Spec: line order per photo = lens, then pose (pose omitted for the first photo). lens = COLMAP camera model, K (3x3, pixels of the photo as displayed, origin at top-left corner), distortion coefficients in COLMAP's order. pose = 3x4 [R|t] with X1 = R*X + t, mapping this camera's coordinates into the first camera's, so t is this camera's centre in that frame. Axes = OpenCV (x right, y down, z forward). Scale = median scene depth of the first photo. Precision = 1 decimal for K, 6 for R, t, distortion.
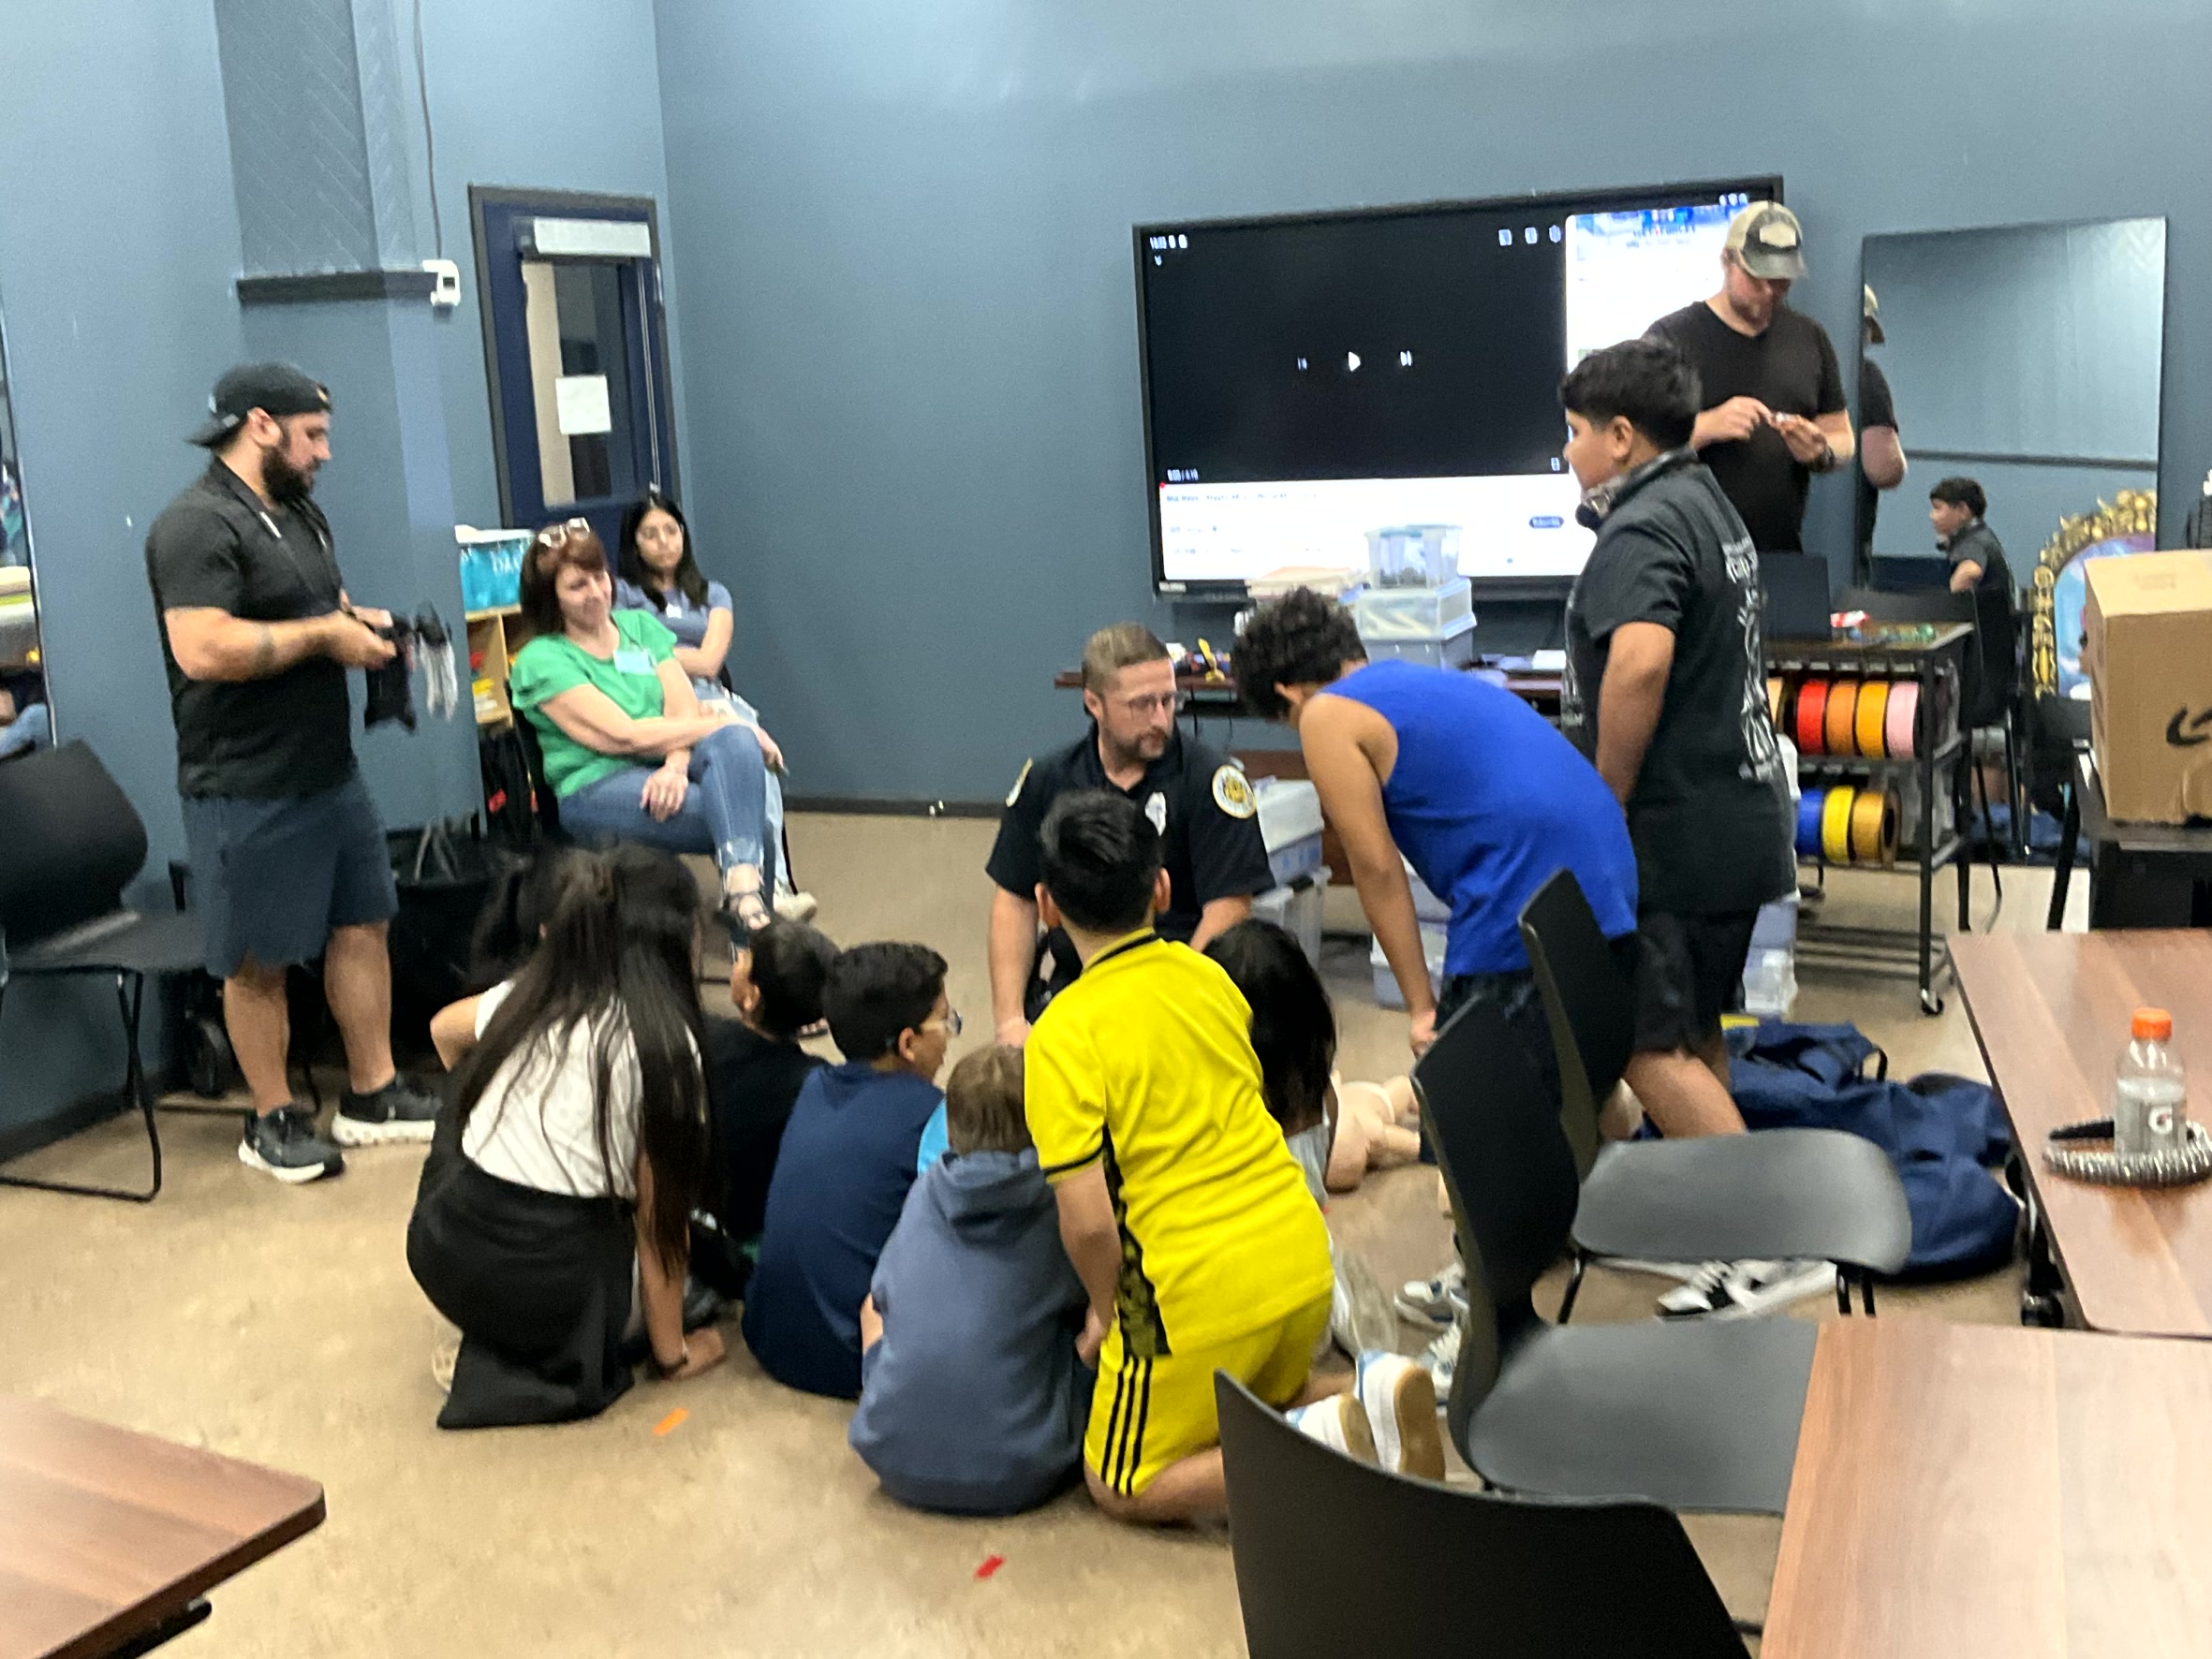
lens RADIAL K [[2461.3, 0, 1106.0], [0, 2461.3, 829.5], [0, 0, 1]] dist [0.124426, -0.293039]
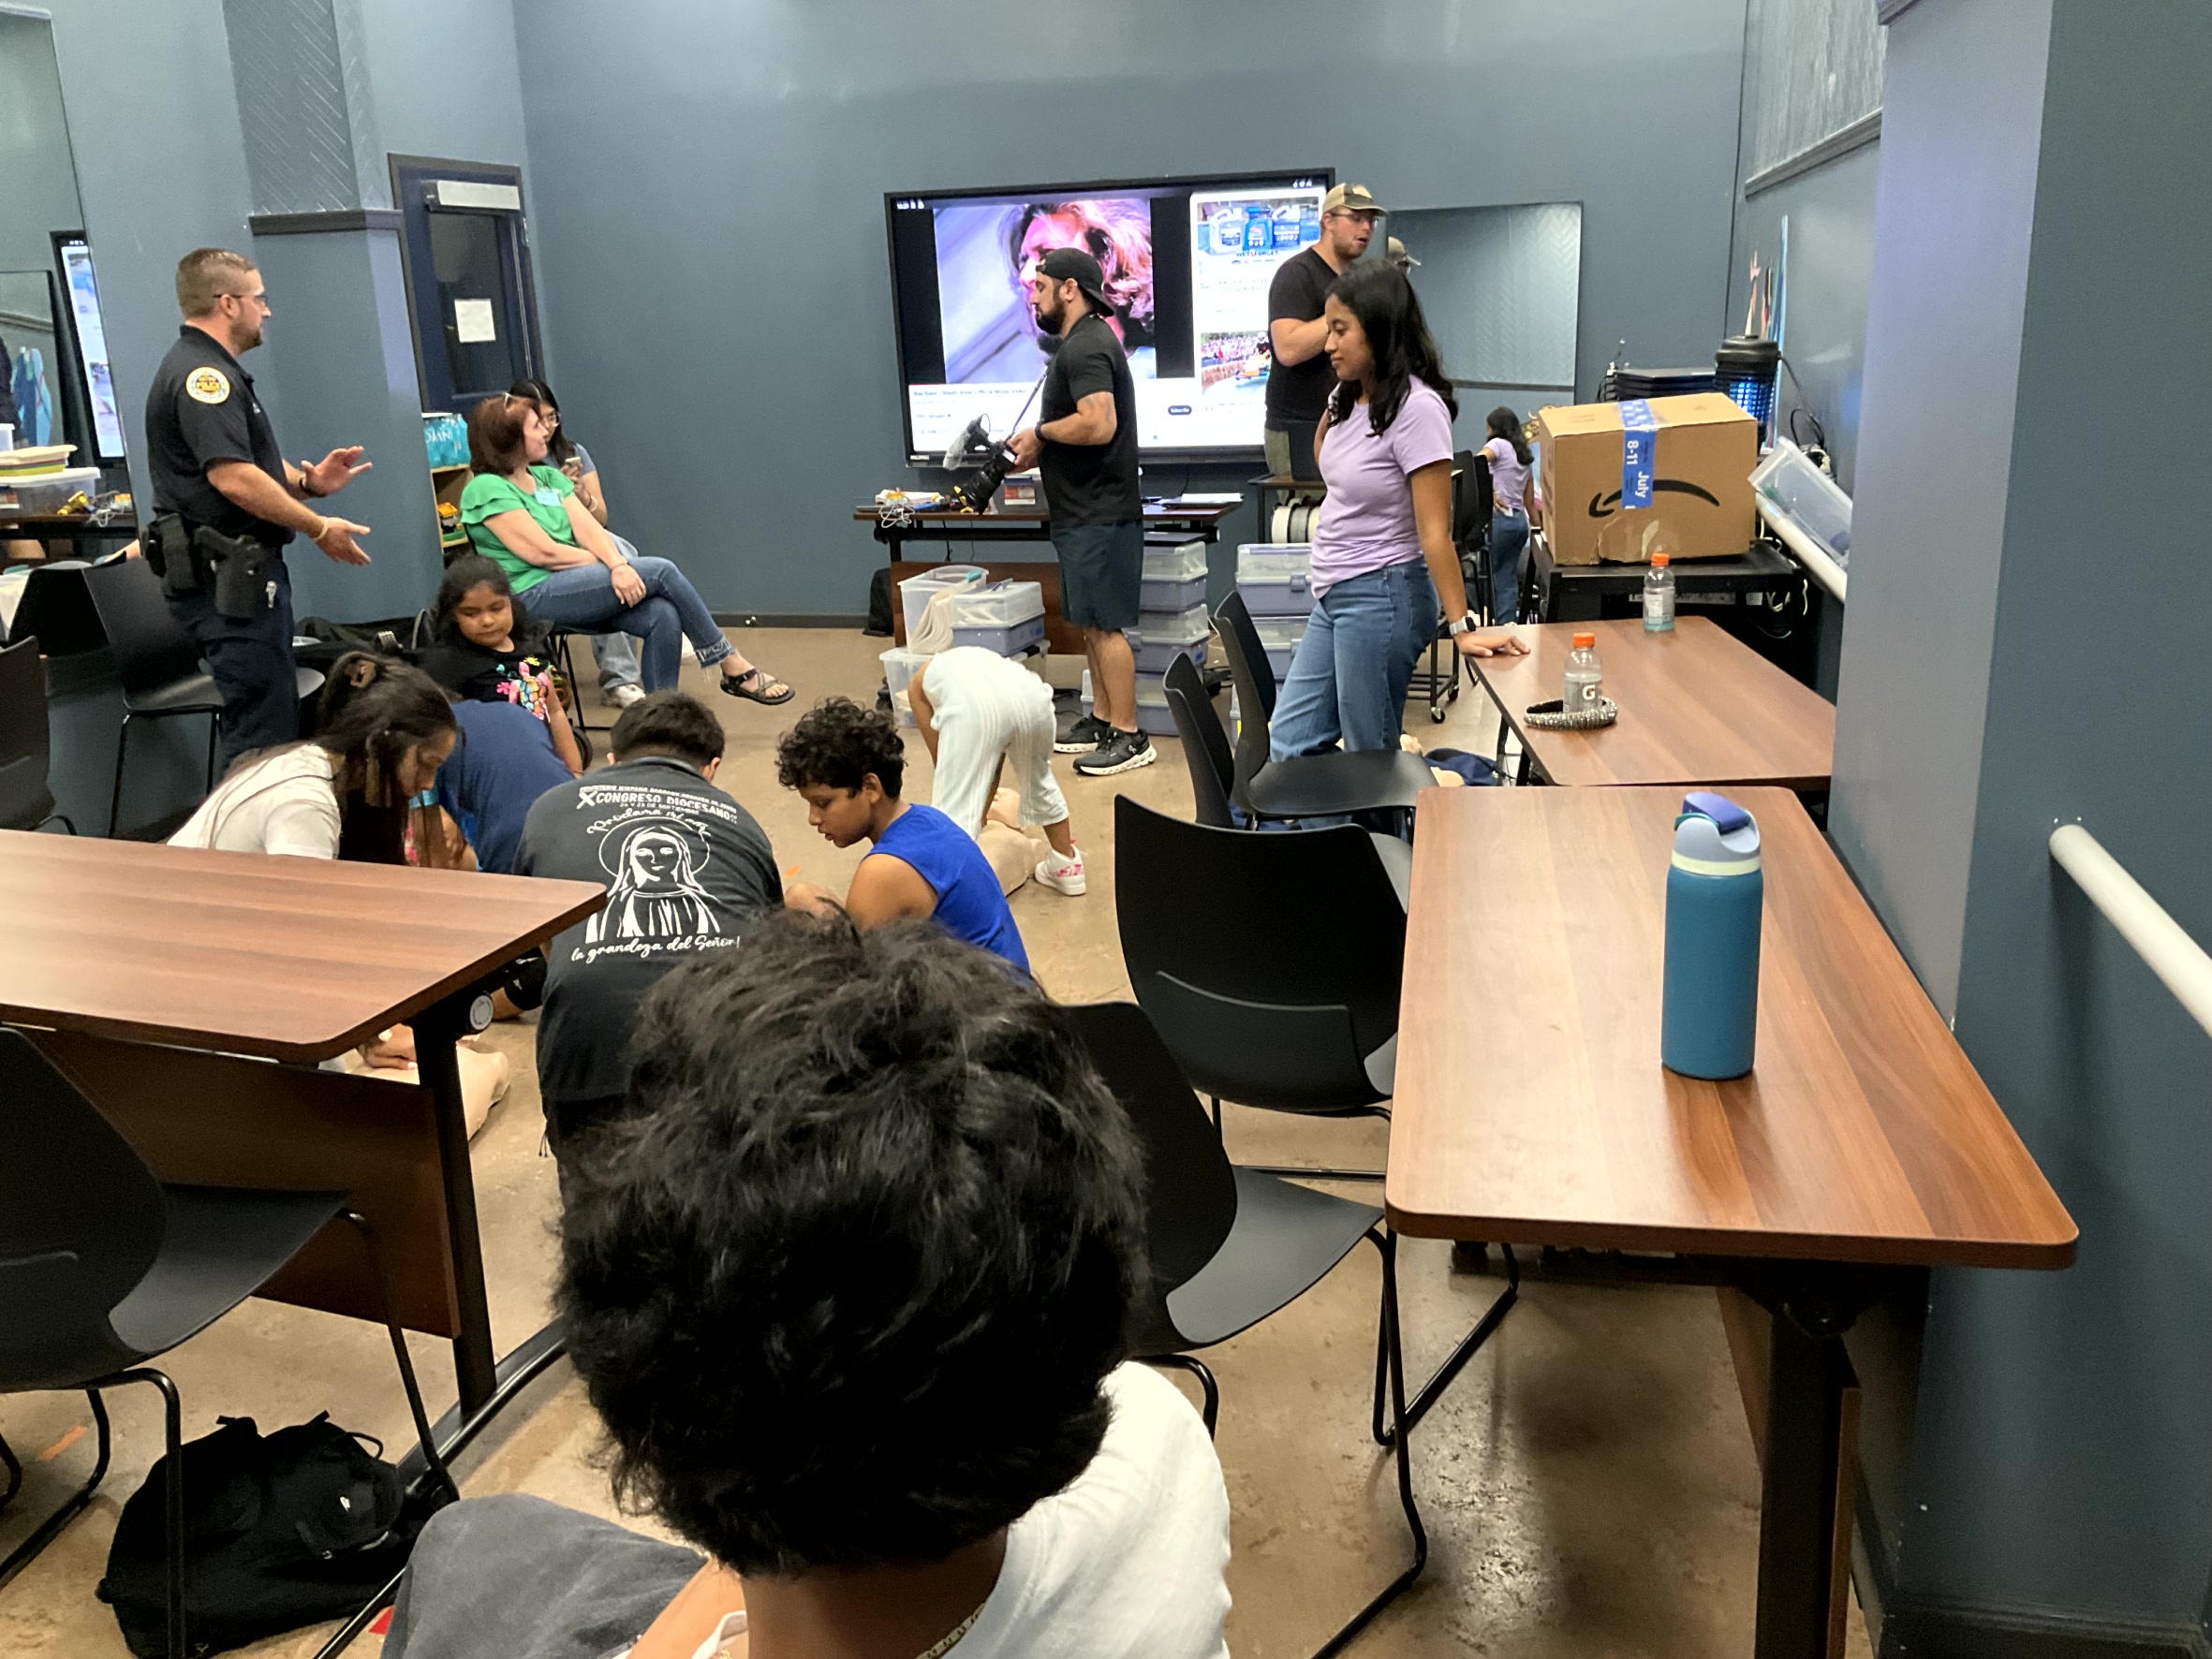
lens RADIAL K [[1855.5, 0, 1094.6], [0, 1855.5, 835.8], [0, 0, 1]] dist [0.108826, -0.211606]
pose [[0.988040, -0.032082, 0.150826, -0.050295], [0.019619, 0.996323, 0.083402, 0.037046], [-0.152947, -0.079446, 0.985036, -0.104340]]
